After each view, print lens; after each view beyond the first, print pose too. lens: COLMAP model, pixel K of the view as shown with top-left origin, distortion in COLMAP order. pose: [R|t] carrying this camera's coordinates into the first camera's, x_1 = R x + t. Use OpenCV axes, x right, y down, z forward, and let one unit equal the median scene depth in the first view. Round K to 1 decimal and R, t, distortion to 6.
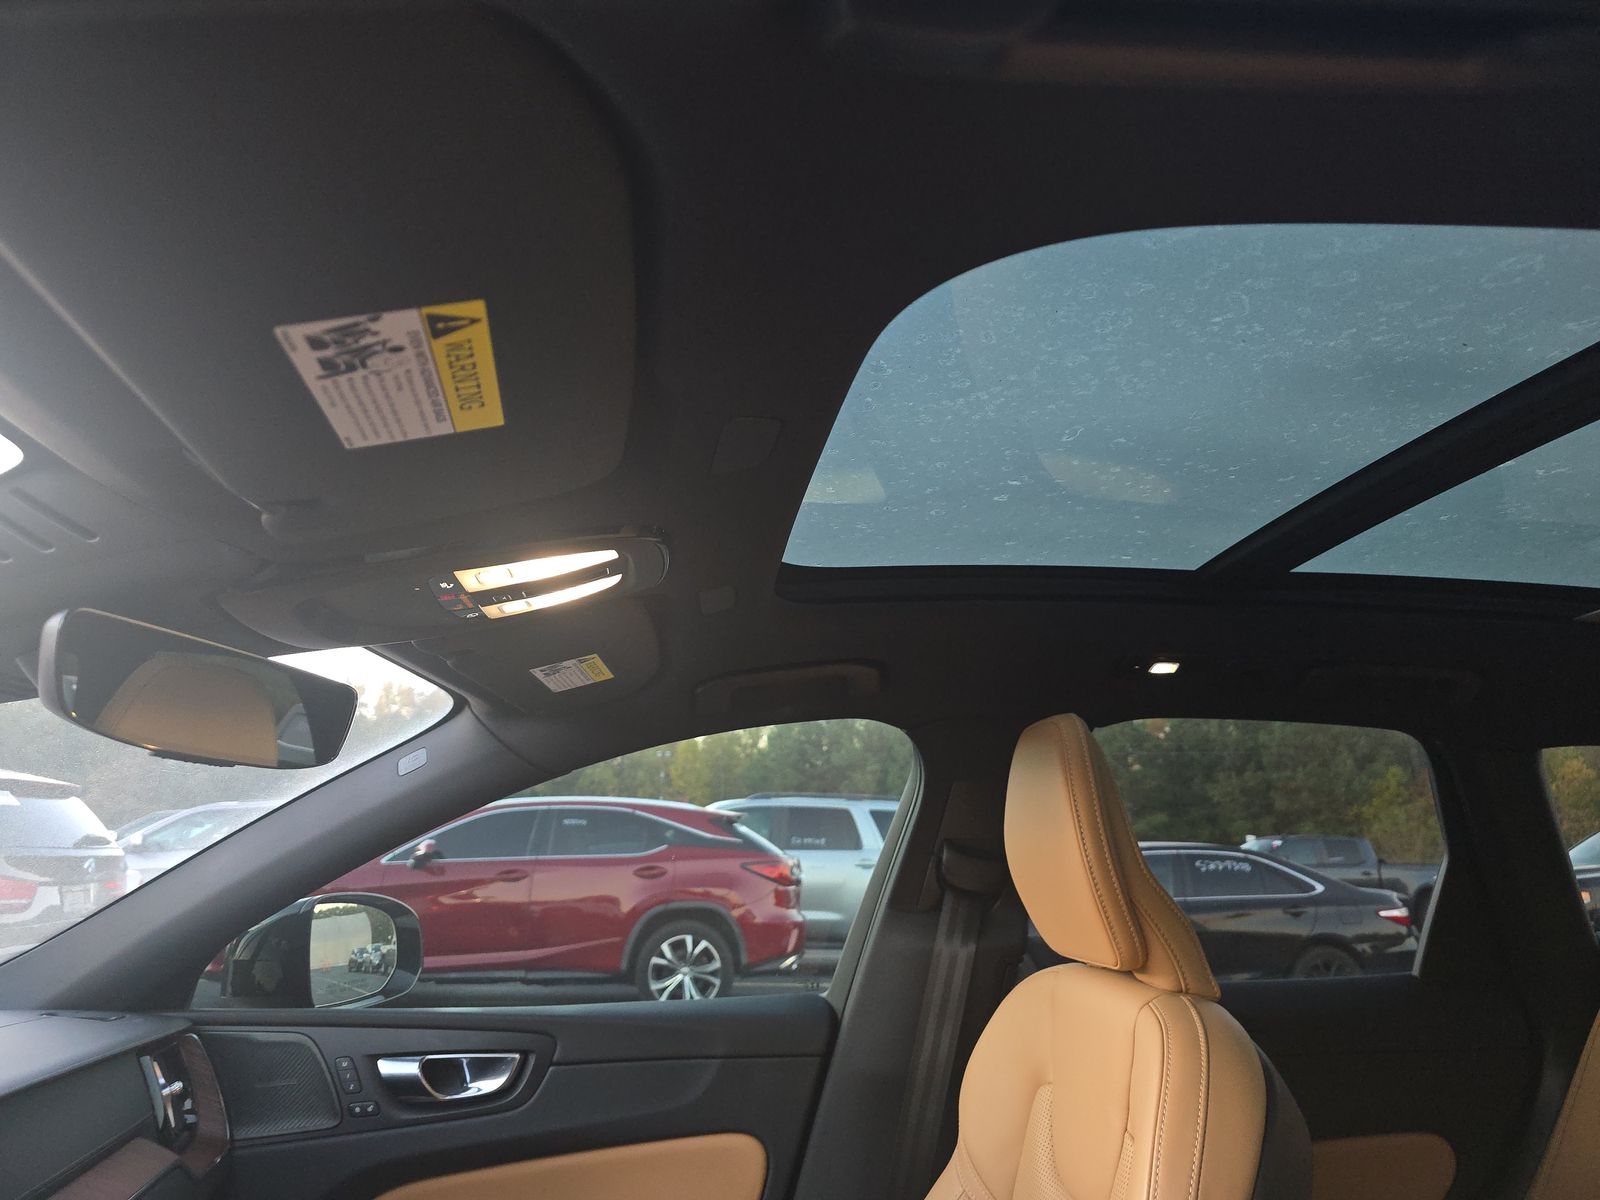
lens RADIAL K [[1062.0, 0, 798.0], [0, 1062.0, 595.5], [0, 0, 1]] dist [0.032996, -0.006737]
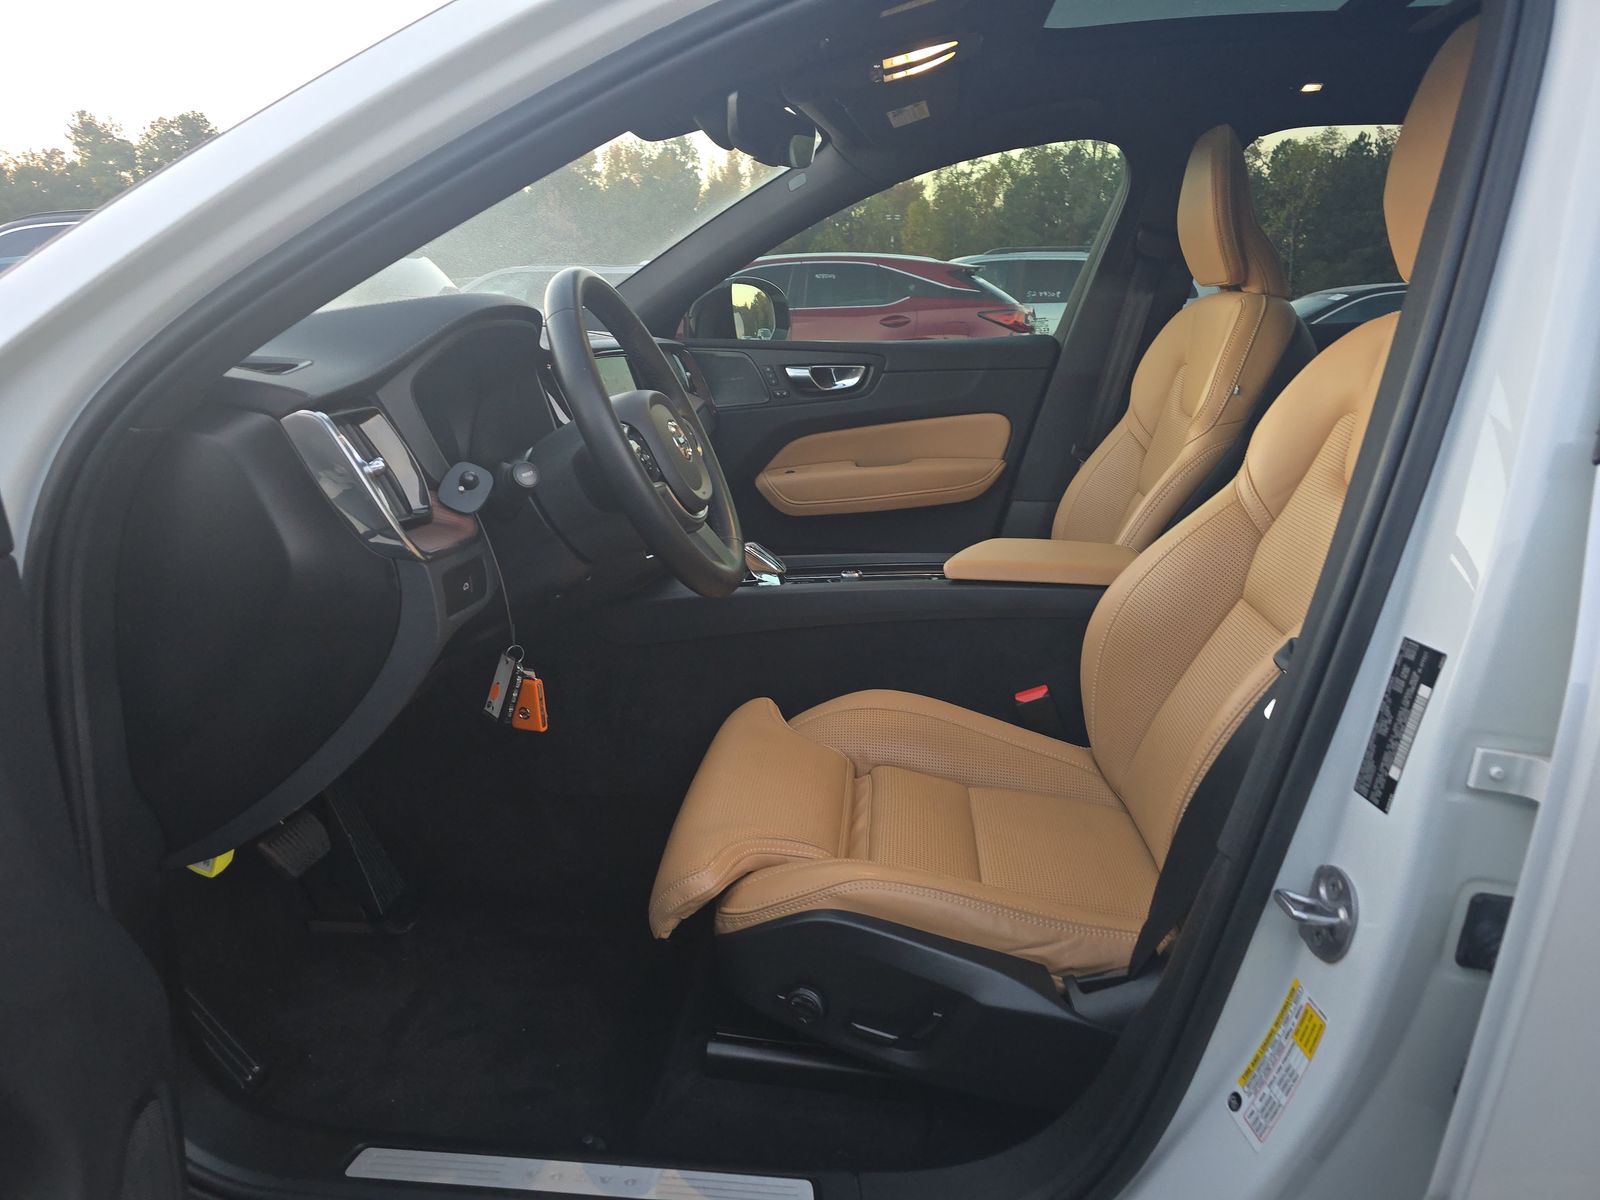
lens RADIAL K [[1062.0, 0, 793.5], [0, 1062.0, 602.2], [0, 0, 1]] dist [0.032996, -0.006737]
pose [[0.977427, 0.042085, -0.207038, -0.000931], [0.061148, 0.881666, 0.467896, -0.006026], [0.202230, -0.469994, 0.859191, -0.105330]]
